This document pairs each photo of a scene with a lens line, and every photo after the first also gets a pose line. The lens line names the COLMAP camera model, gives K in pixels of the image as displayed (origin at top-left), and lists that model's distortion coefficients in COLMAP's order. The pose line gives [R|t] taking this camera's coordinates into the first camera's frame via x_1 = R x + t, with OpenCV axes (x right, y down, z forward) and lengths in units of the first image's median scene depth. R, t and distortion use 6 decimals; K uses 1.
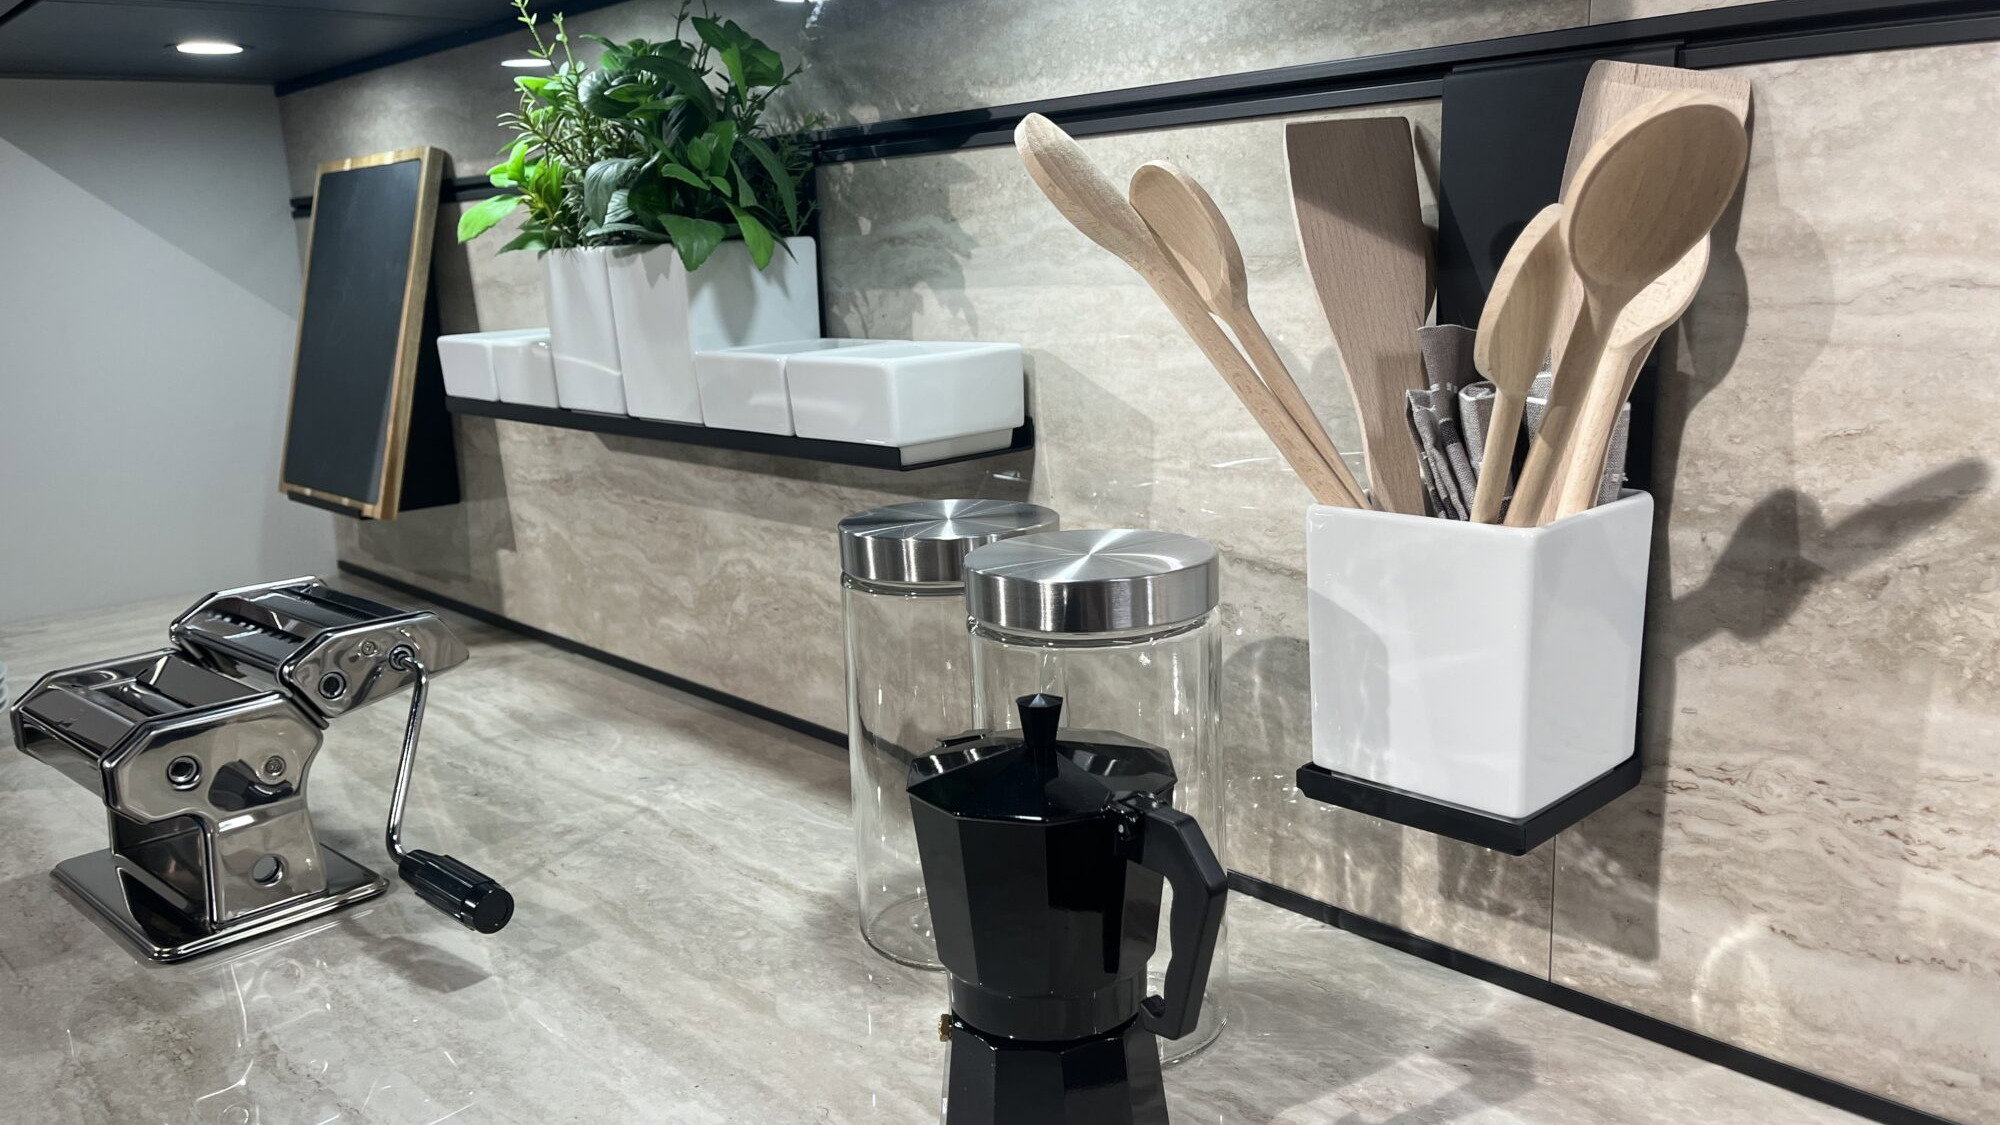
lens RADIAL K [[1543.3, 0, 1000.0], [0, 1543.3, 562.5], [0, 0, 1]] dist [0.078573, -0.110187]
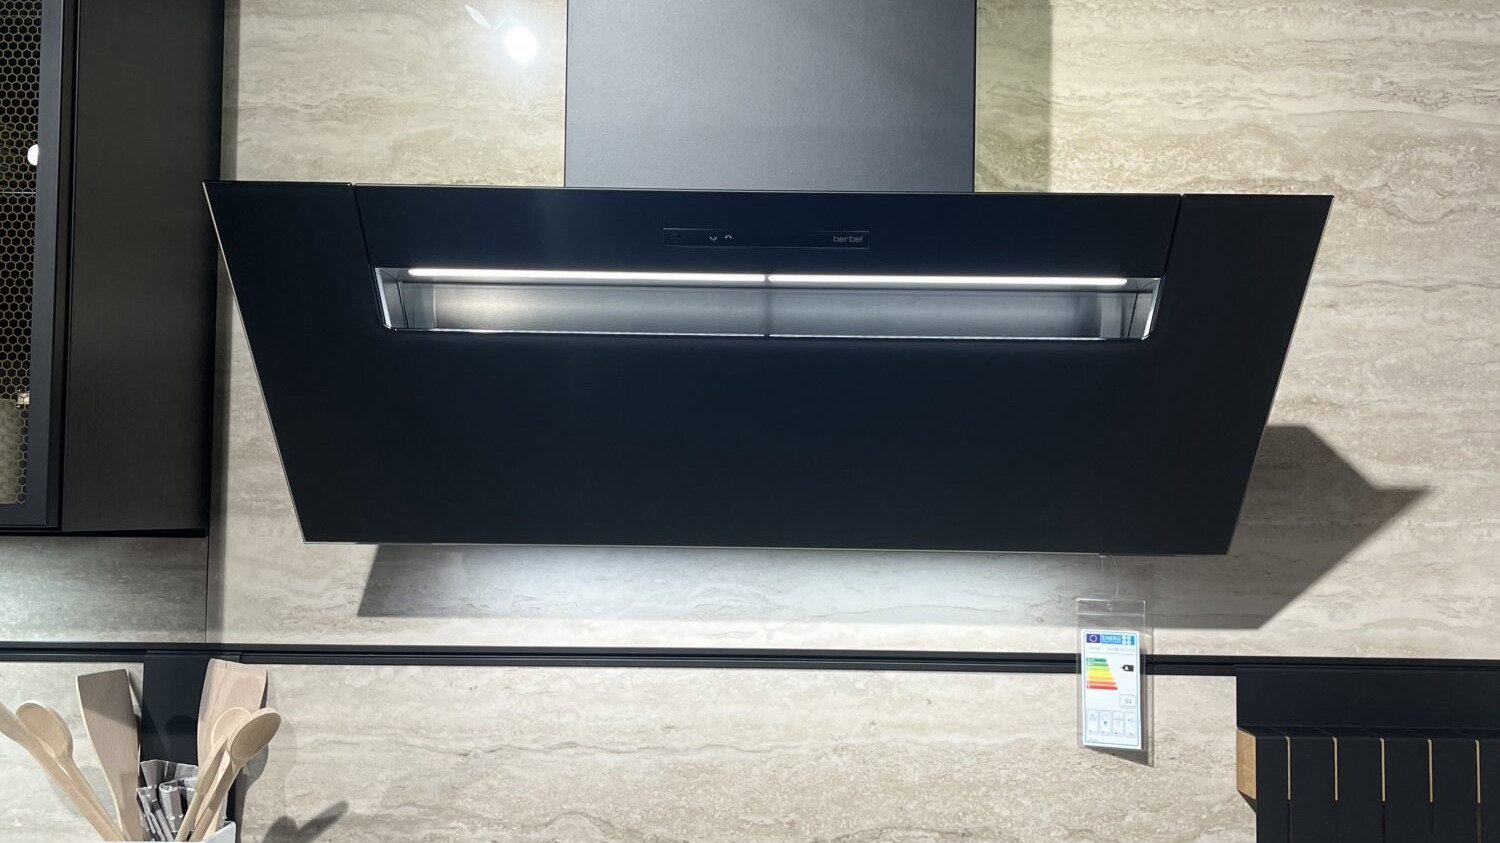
lens RADIAL K [[1545.5, 0, 750.0], [0, 1545.5, 421.5], [0, 0, 1]] dist [0.025538, 0.009090]
pose [[0.670428, 0.080484, 0.737597, -0.982279], [0.113094, 0.971399, -0.208790, -0.056354], [-0.733305, 0.223396, 0.642151, -1.459057]]
